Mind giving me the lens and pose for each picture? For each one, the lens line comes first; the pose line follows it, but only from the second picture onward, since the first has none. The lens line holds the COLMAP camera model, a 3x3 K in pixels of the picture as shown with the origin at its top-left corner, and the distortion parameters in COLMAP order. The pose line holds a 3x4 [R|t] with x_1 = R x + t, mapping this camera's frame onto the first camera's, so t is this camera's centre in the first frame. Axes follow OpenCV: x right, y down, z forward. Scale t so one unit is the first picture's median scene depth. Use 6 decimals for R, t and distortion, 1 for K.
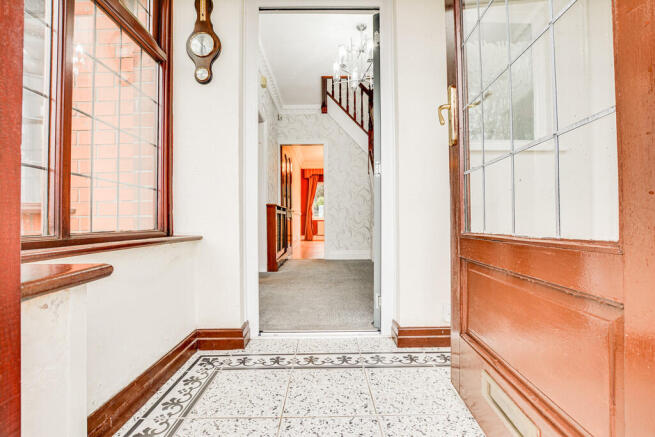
lens RADIAL K [[297.4, 0, 327.6], [0, 297.4, 217.4], [0, 0, 1]] dist [-0.021041, 0.002984]
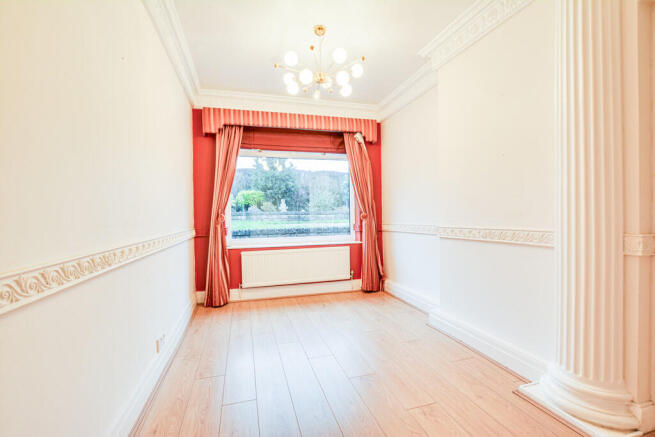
lens RADIAL K [[297.4, 0, 323.5], [0, 297.4, 217.6], [0, 0, 1]] dist [-0.021041, 0.002984]
pose [[0.967046, -0.011642, 0.254337, -0.027997], [0.008967, 0.999892, 0.011675, -0.032974], [-0.254445, -0.009010, 0.967045, 0.612575]]
